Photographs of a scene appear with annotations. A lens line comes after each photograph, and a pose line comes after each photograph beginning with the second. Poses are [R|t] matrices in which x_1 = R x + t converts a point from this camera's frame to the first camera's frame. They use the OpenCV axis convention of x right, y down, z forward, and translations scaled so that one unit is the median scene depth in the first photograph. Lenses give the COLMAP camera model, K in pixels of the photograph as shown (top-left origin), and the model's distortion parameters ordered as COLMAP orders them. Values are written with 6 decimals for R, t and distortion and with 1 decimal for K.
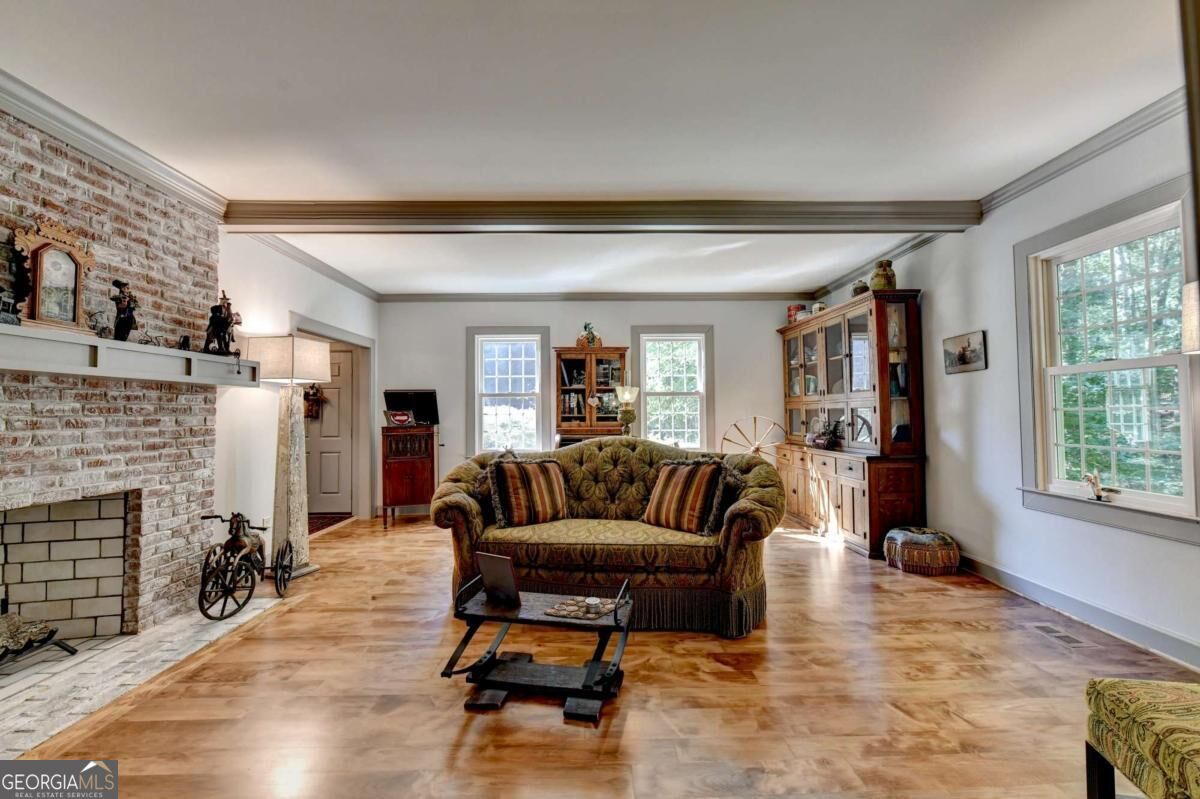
lens RADIAL K [[473.0, 0, 600.0], [0, 473.0, 399.5], [0, 0, 1]] dist [-0.000328, -0.000191]
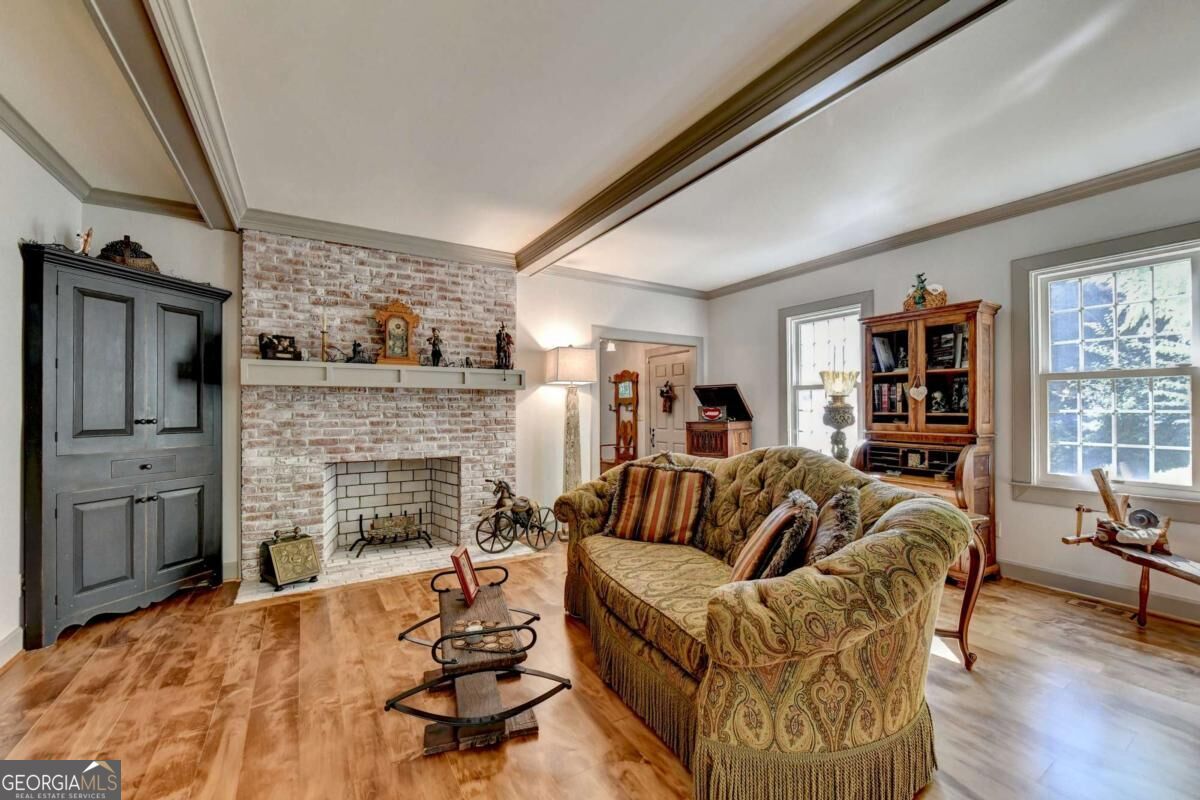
lens RADIAL K [[487.5, 0, 627.7], [0, 487.5, 405.6], [0, 0, 1]] dist [-0.000459, -0.000157]
pose [[0.531344, 0.001727, -0.847154, 0.680028], [0.021828, 0.999638, 0.015728, 0.004827], [0.846875, -0.026849, 0.531114, 0.589647]]
